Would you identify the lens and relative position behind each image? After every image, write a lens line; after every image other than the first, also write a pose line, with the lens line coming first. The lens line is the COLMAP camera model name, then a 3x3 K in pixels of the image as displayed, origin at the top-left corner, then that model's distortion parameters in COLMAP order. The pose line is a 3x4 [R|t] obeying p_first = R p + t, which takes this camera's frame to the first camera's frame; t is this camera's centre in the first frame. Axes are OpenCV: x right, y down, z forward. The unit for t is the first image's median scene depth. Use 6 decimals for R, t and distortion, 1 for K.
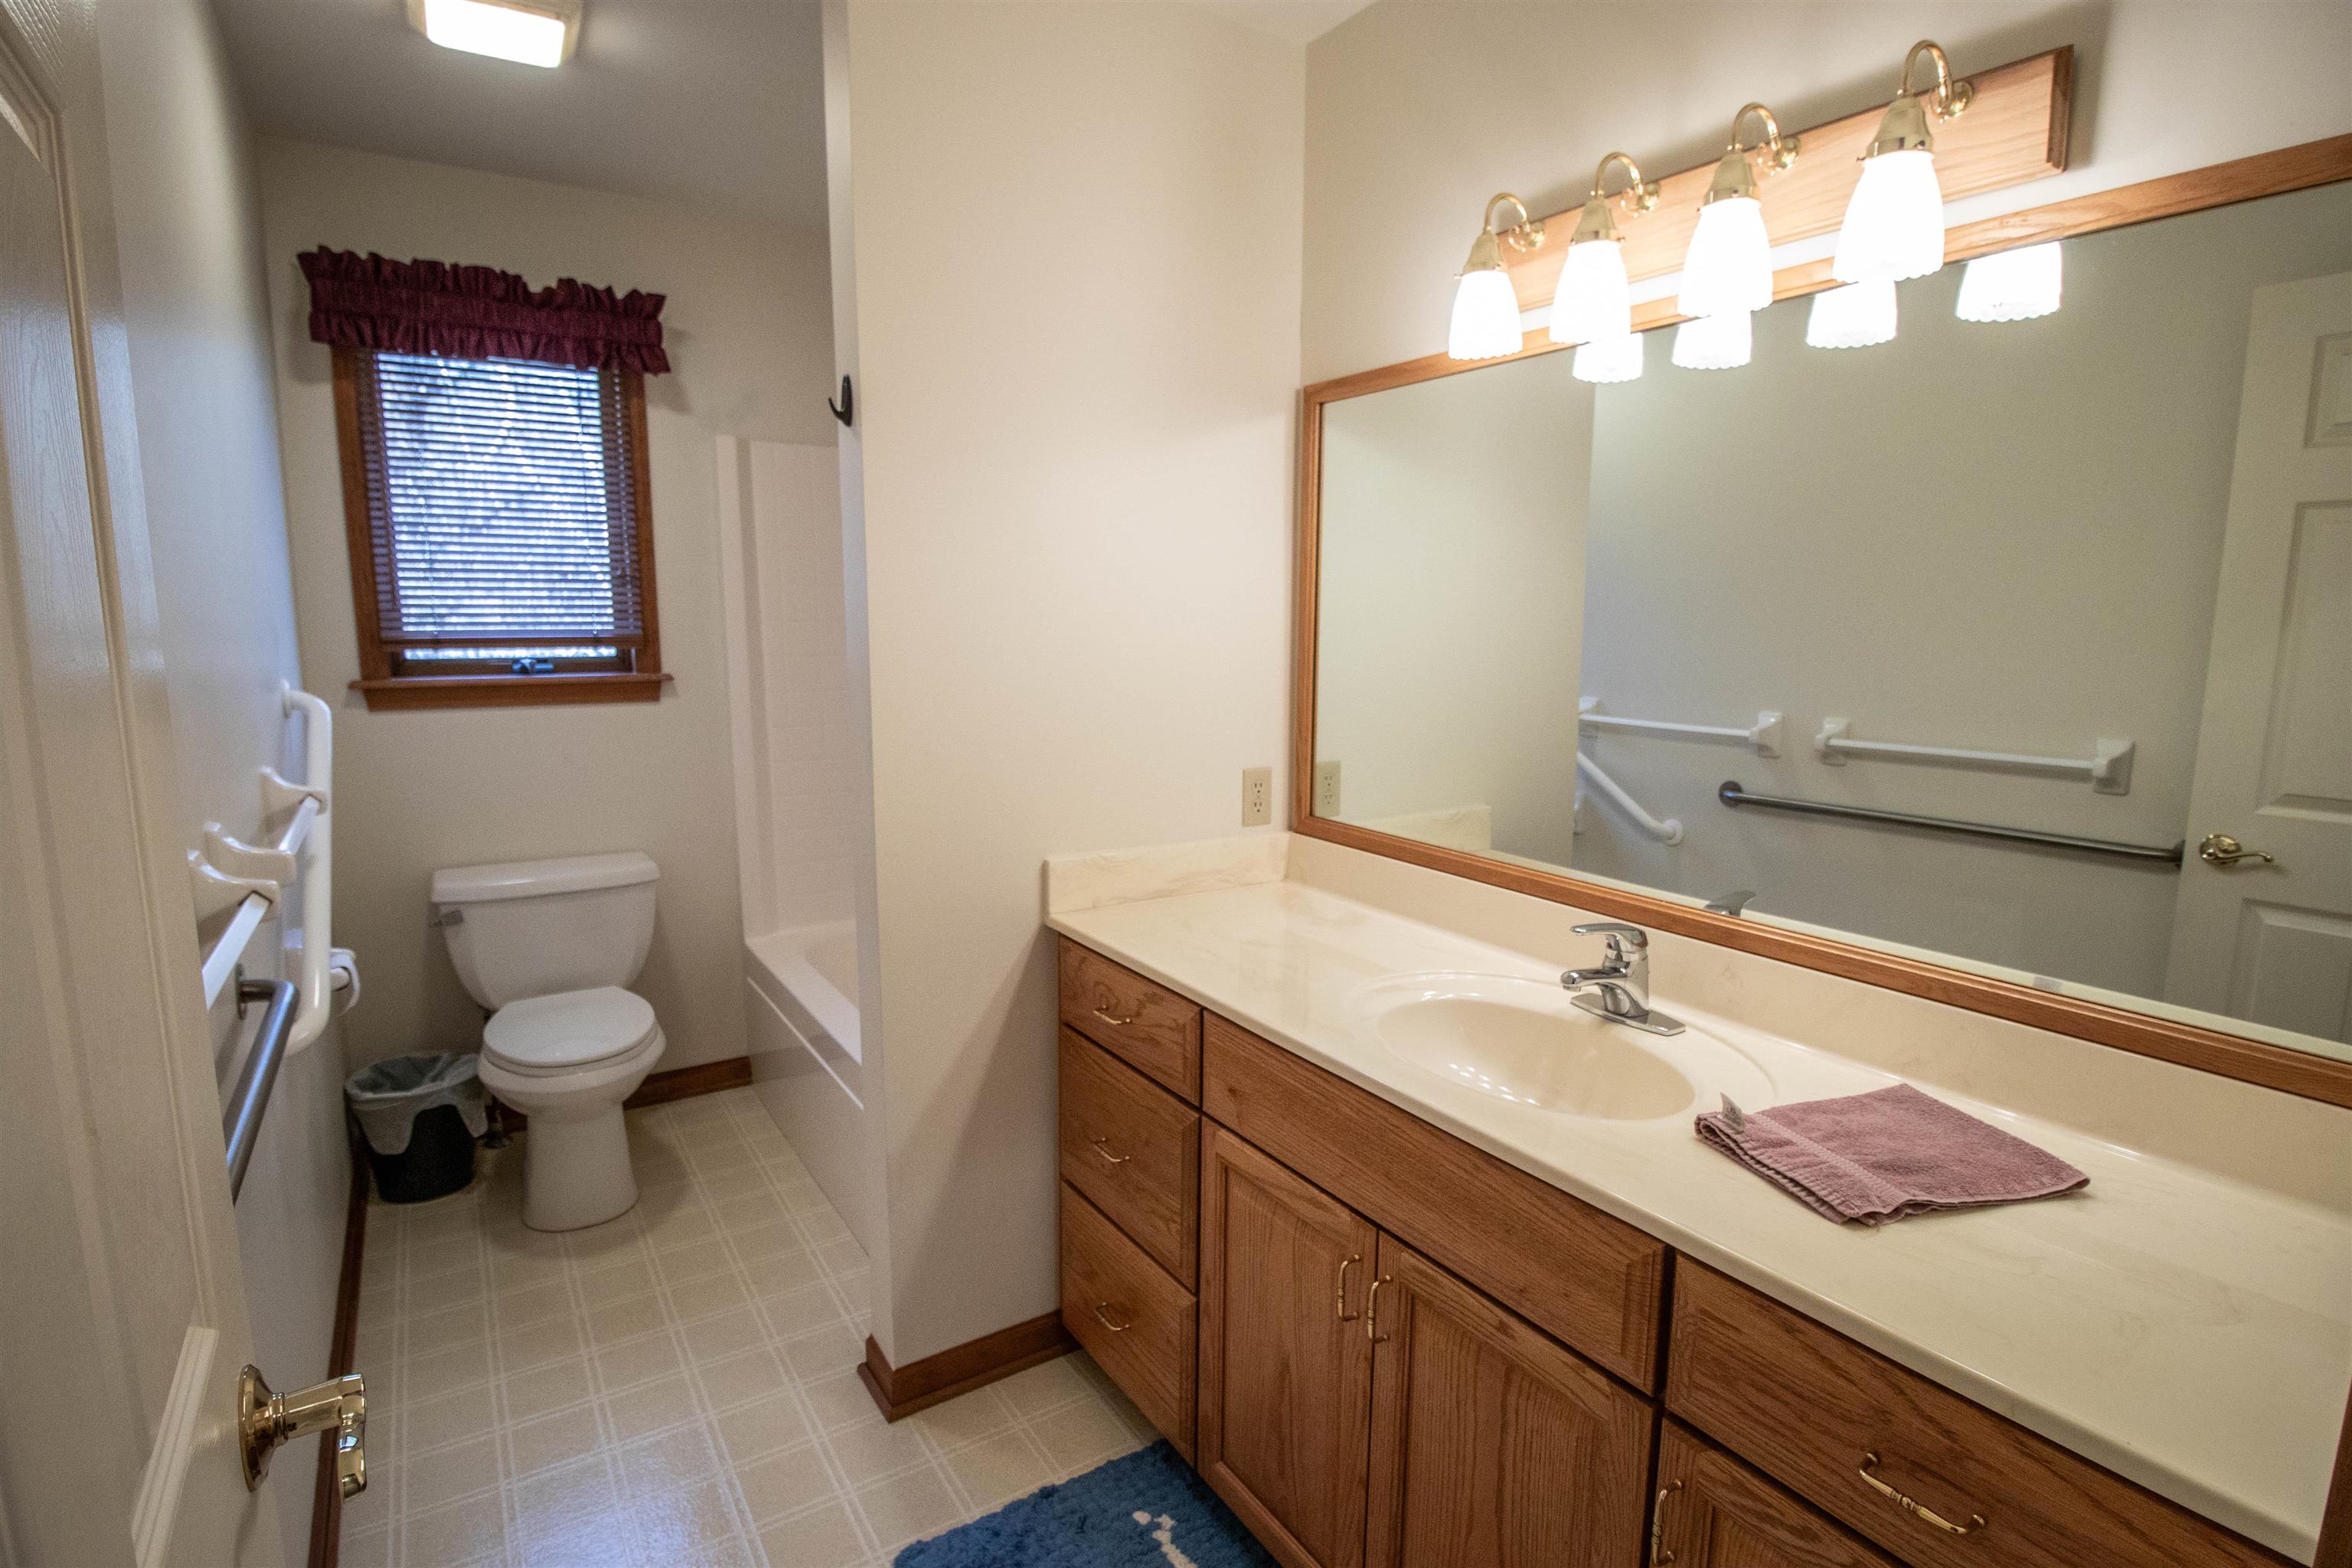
lens RADIAL K [[1165.3, 0, 1170.0], [0, 1165.3, 788.0], [0, 0, 1]] dist [-0.002799, -0.000937]
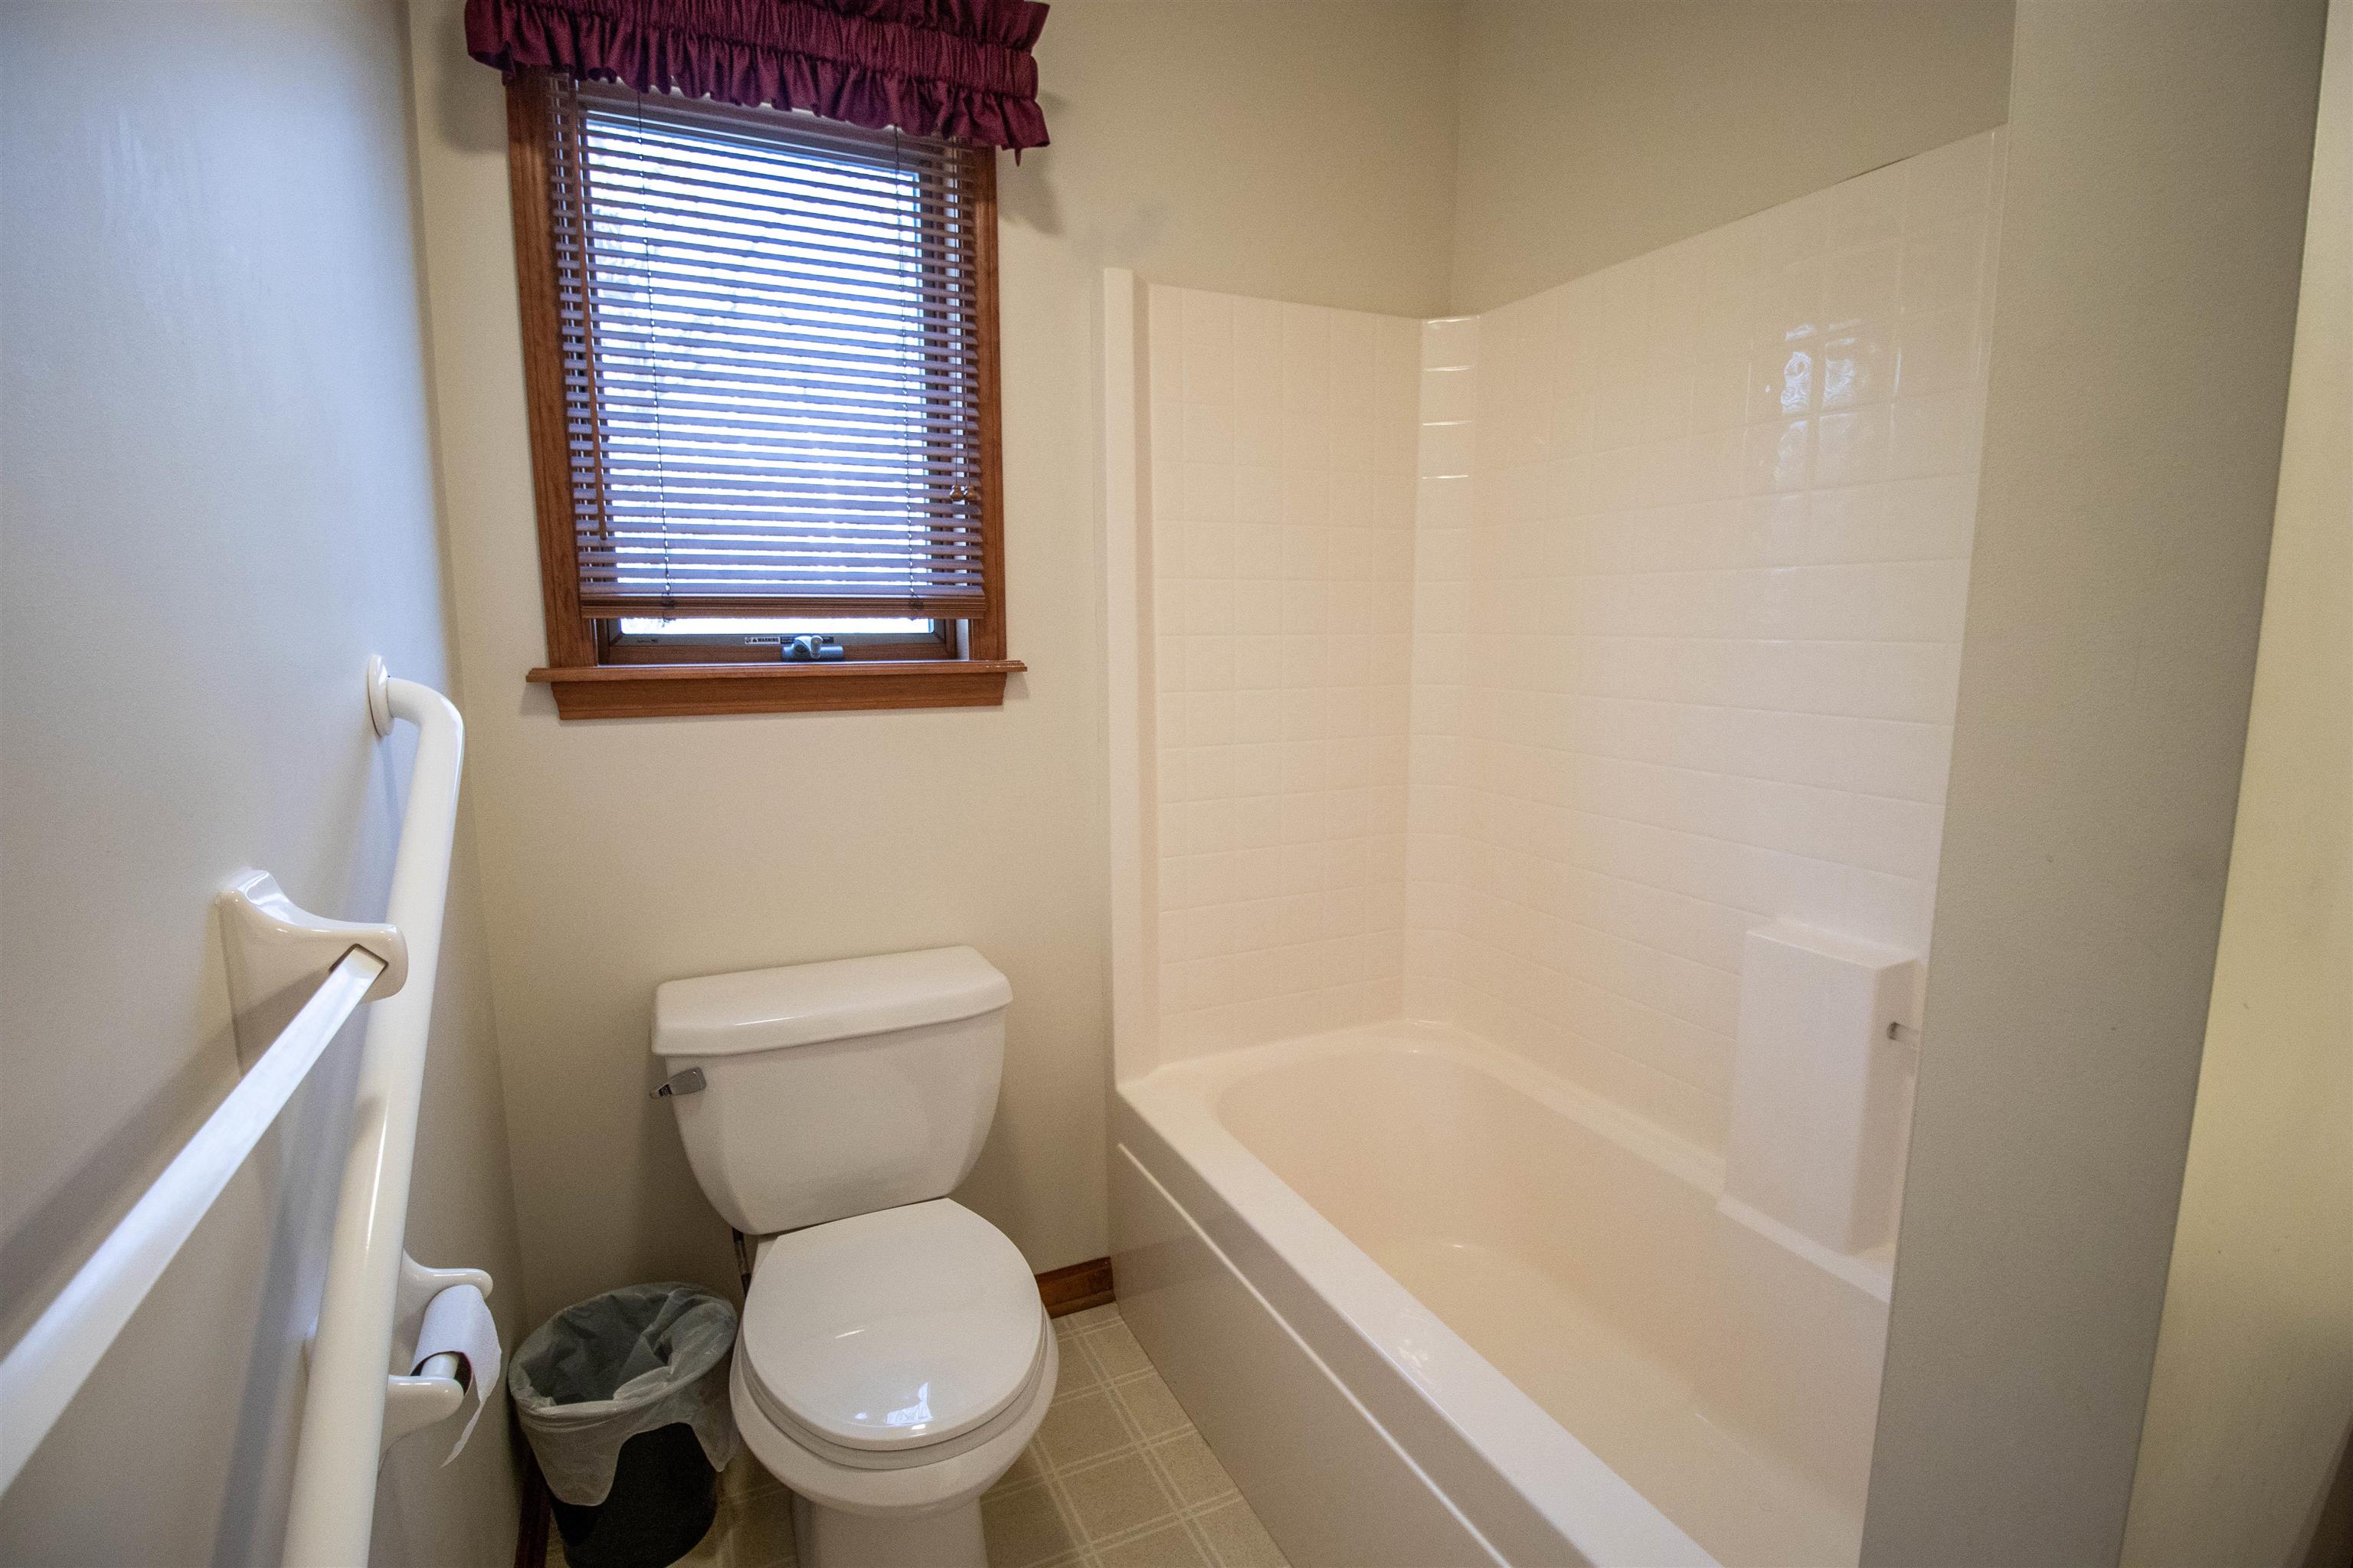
lens RADIAL K [[1122.8, 0, 1176.5], [0, 1122.8, 784.0], [0, 0, 1]] dist [-0.001531, 0.000045]
pose [[0.992218, 0.009794, -0.124131, -0.305087], [-0.011106, 0.999890, -0.009879, -0.031420], [0.124020, 0.011181, 0.992217, 0.470706]]
